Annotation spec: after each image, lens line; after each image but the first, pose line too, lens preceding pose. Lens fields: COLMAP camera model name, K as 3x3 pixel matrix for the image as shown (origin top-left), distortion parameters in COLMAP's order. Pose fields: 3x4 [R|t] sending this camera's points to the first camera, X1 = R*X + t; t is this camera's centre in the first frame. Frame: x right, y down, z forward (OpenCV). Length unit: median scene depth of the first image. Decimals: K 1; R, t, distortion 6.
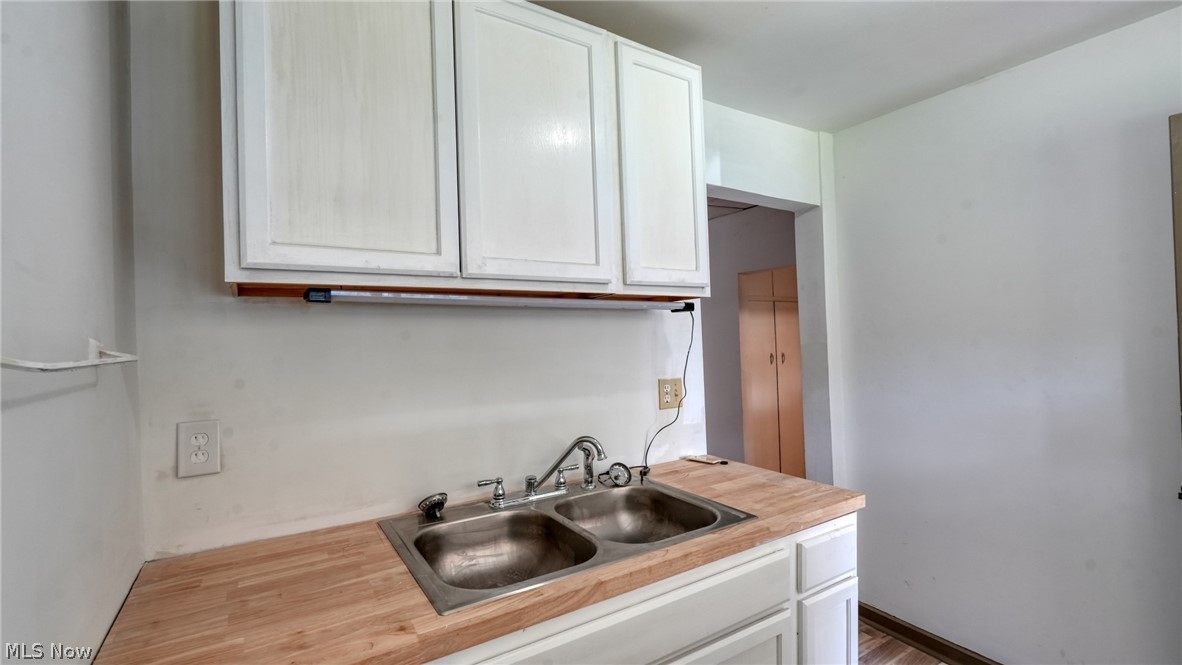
lens RADIAL K [[519.5, 0, 588.1], [0, 519.5, 333.1], [0, 0, 1]] dist [-0.023023, 0.009606]
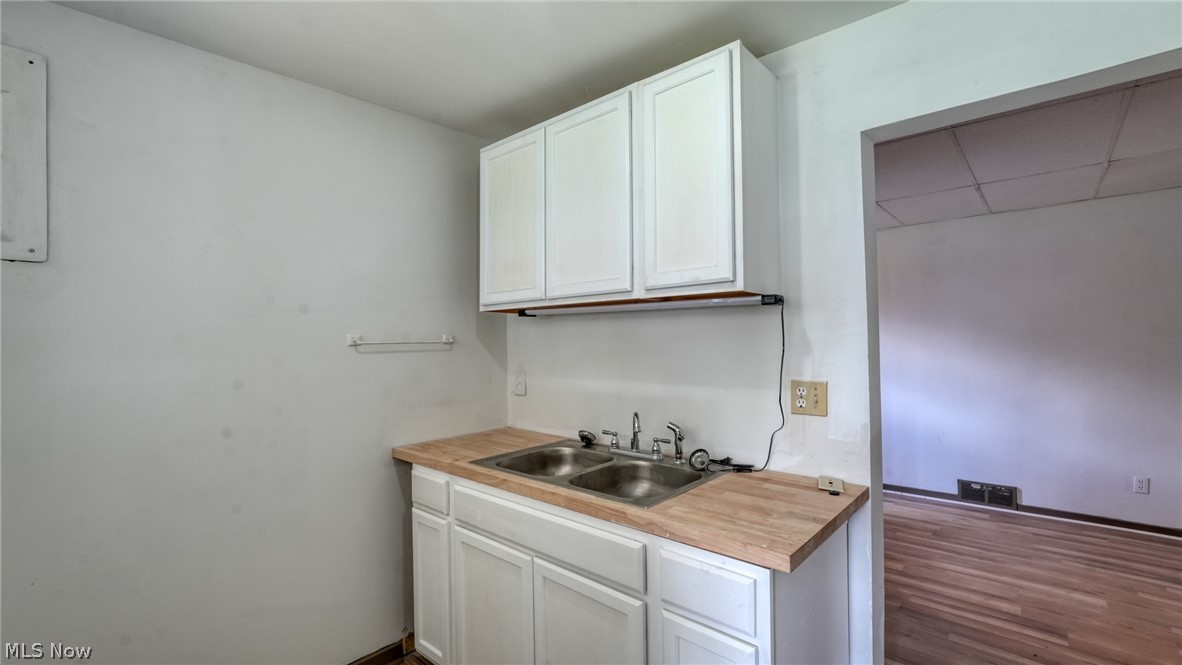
lens RADIAL K [[519.5, 0, 588.1], [0, 519.5, 333.1], [0, 0, 1]] dist [-0.023023, 0.009606]
pose [[0.259088, 0.006243, -0.965834, 1.153278], [0.017734, 0.999780, 0.011219, -0.010159], [0.965691, -0.020035, 0.258920, 0.548287]]
